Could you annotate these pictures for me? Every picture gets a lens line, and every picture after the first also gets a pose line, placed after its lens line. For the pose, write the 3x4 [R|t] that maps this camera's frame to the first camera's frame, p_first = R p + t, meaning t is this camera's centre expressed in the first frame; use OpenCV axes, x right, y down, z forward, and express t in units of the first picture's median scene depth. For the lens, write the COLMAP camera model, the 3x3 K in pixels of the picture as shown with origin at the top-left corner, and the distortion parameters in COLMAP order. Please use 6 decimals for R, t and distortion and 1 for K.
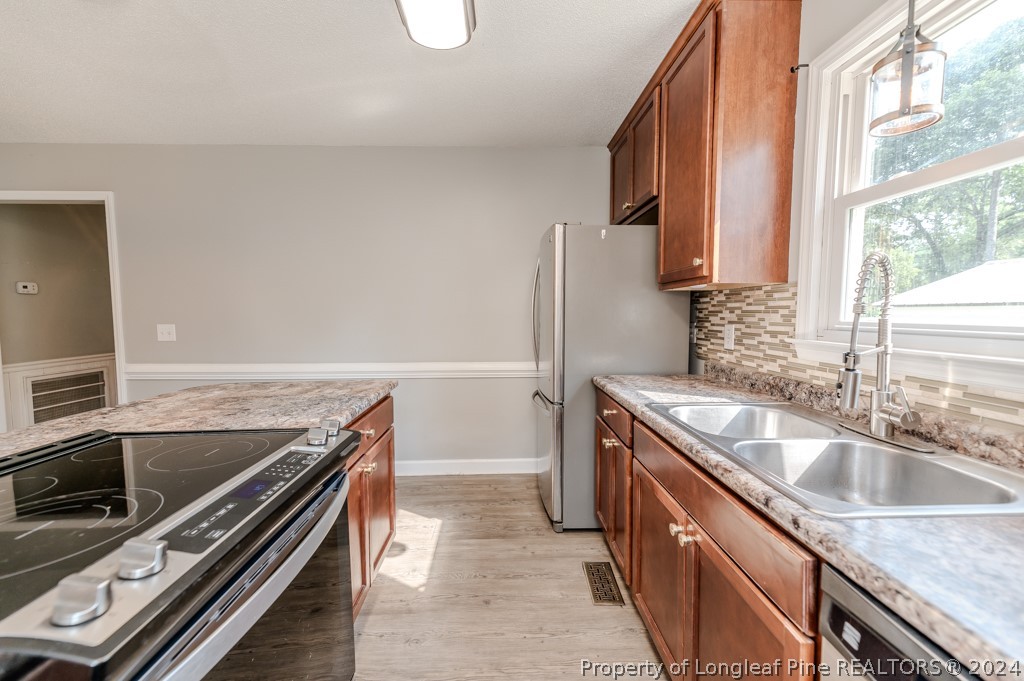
lens RADIAL K [[404.2, 0, 510.3], [0, 404.2, 340.5], [0, 0, 1]] dist [0.022048, -0.005963]
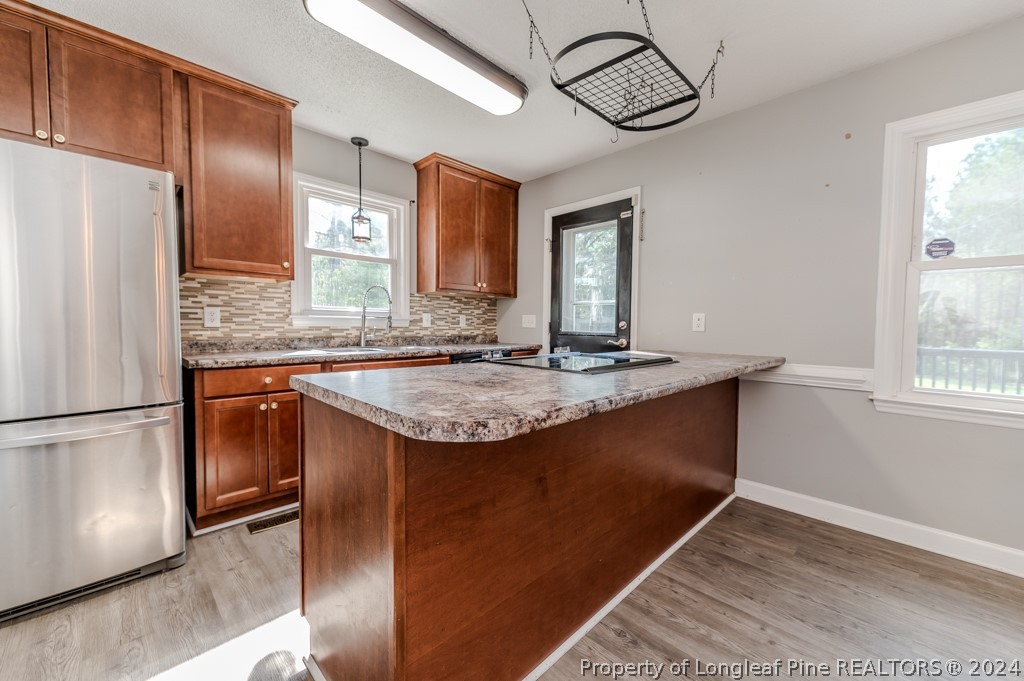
lens RADIAL K [[402.2, 0, 514.1], [0, 402.2, 340.2], [0, 0, 1]] dist [0.020040, -0.005473]
pose [[-0.685333, -0.031934, 0.727529, -1.159862], [0.043637, 0.995442, 0.084799, -0.003983], [-0.726921, 0.089862, -0.680816, 1.342033]]
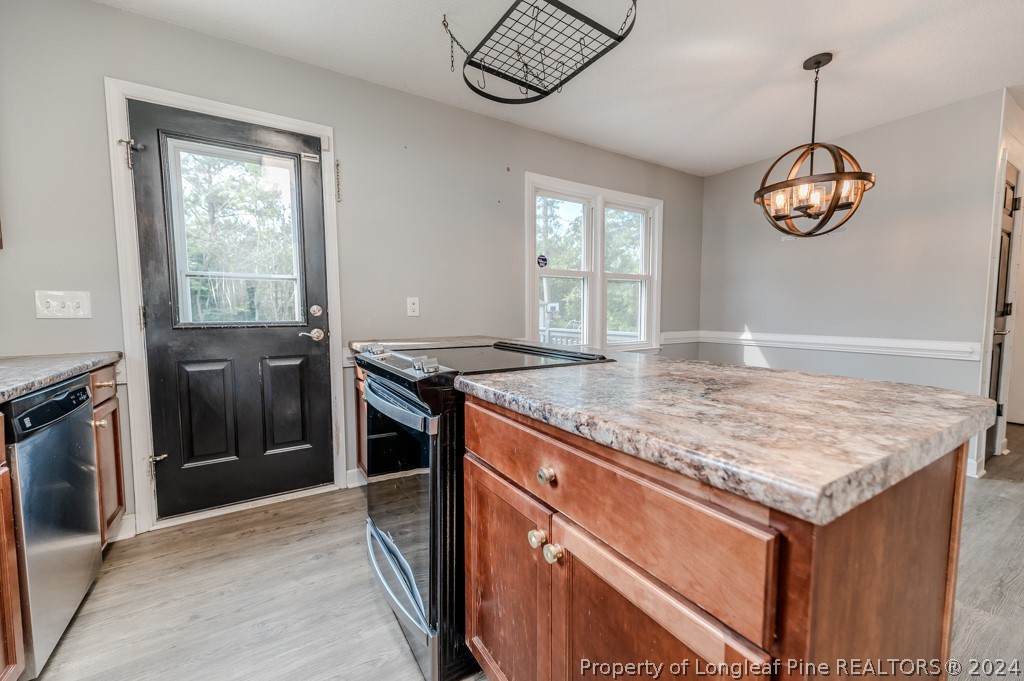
lens RADIAL K [[404.2, 0, 510.3], [0, 404.2, 340.5], [0, 0, 1]] dist [0.022048, -0.005963]
pose [[-0.866137, 0.043778, -0.497885, -0.066439], [-0.027532, 0.990465, 0.134984, 0.002349], [0.499047, 0.130622, -0.856674, 1.237307]]
